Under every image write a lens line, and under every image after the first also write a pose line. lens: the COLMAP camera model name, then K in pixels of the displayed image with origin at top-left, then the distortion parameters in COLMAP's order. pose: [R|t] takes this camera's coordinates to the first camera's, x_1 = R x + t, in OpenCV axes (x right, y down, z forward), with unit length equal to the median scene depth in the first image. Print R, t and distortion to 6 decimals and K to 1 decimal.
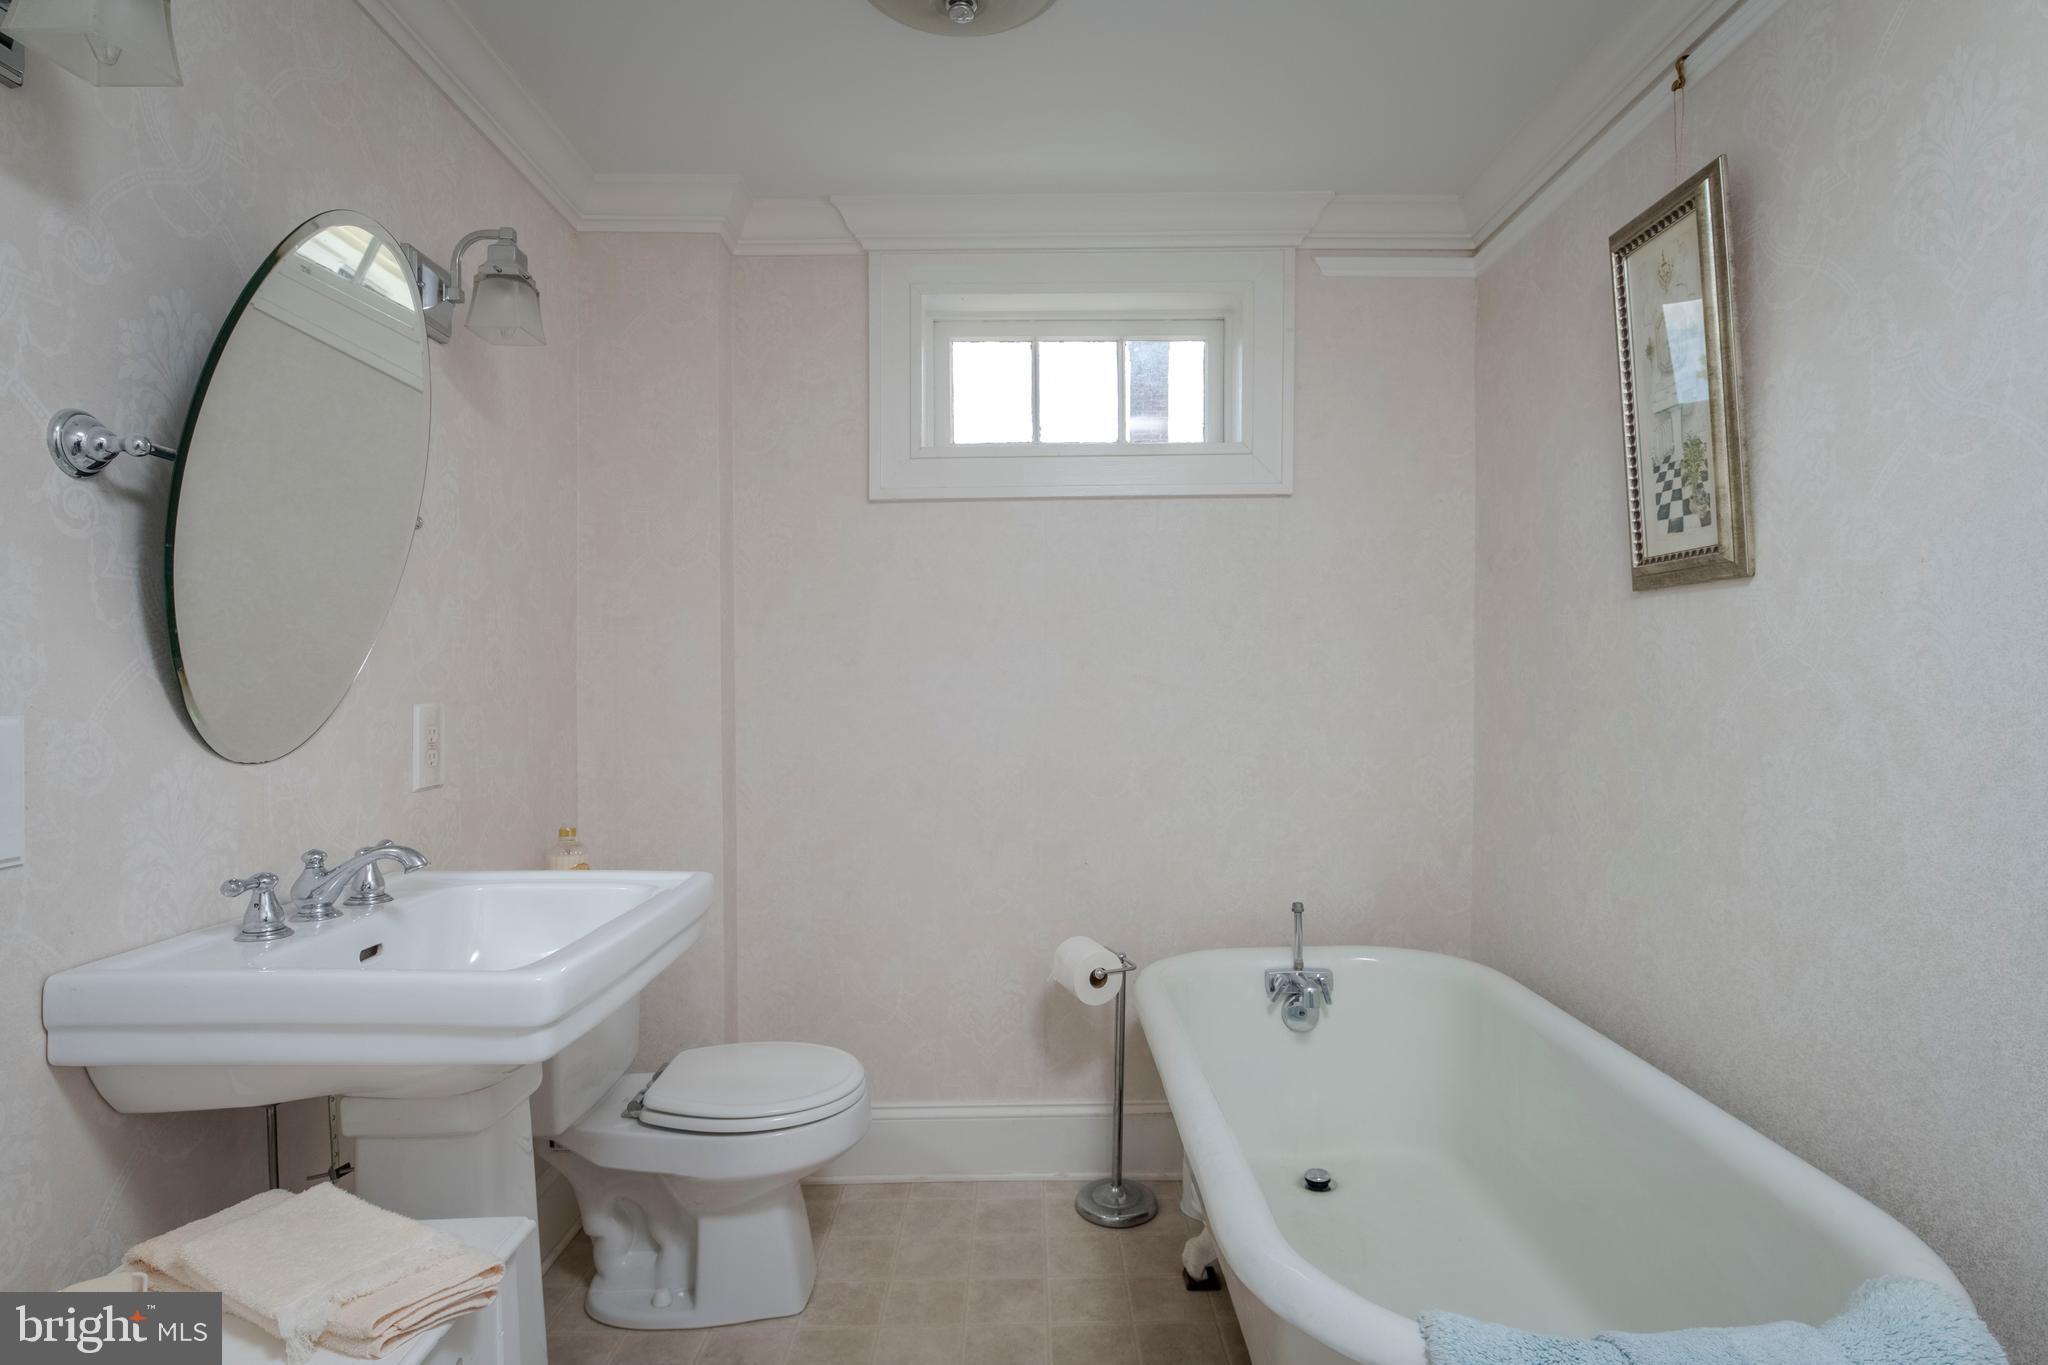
lens RADIAL K [[1071.0, 0, 1024.0], [0, 1071.0, 682.5], [0, 0, 1]] dist [0.012222, -0.013416]
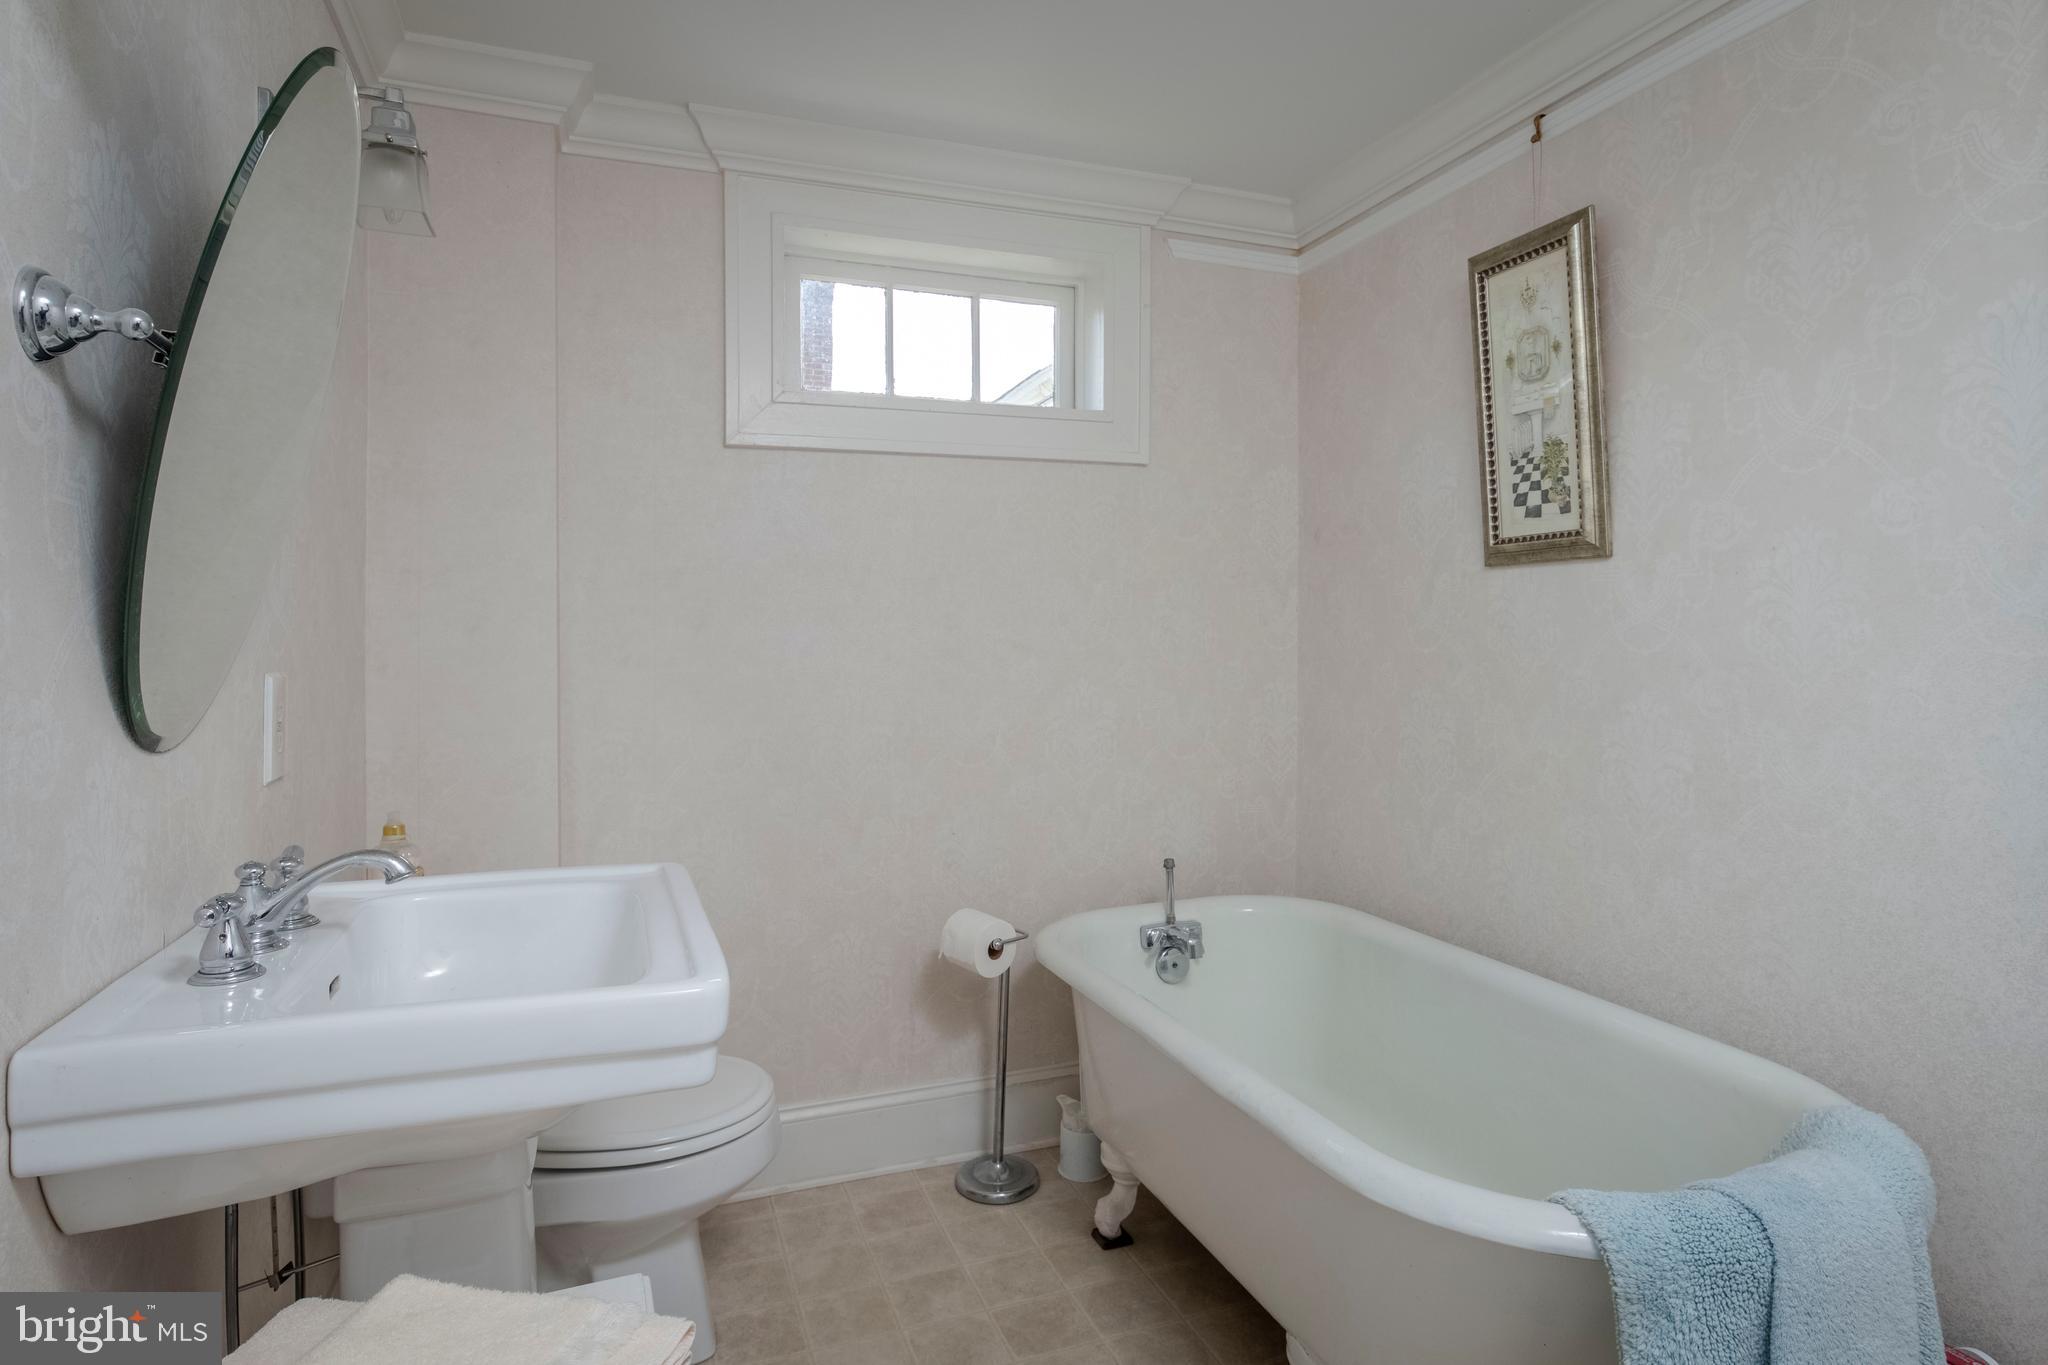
lens RADIAL K [[1119.4, 0, 1026.8], [0, 1119.4, 639.6], [0, 0, 1]] dist [0.013216, -0.019189]
pose [[0.938737, 0.001401, 0.344630, -0.325073], [0.001477, 0.999966, -0.008088, 0.002751], [-0.344630, 0.008101, 0.938704, 0.039275]]
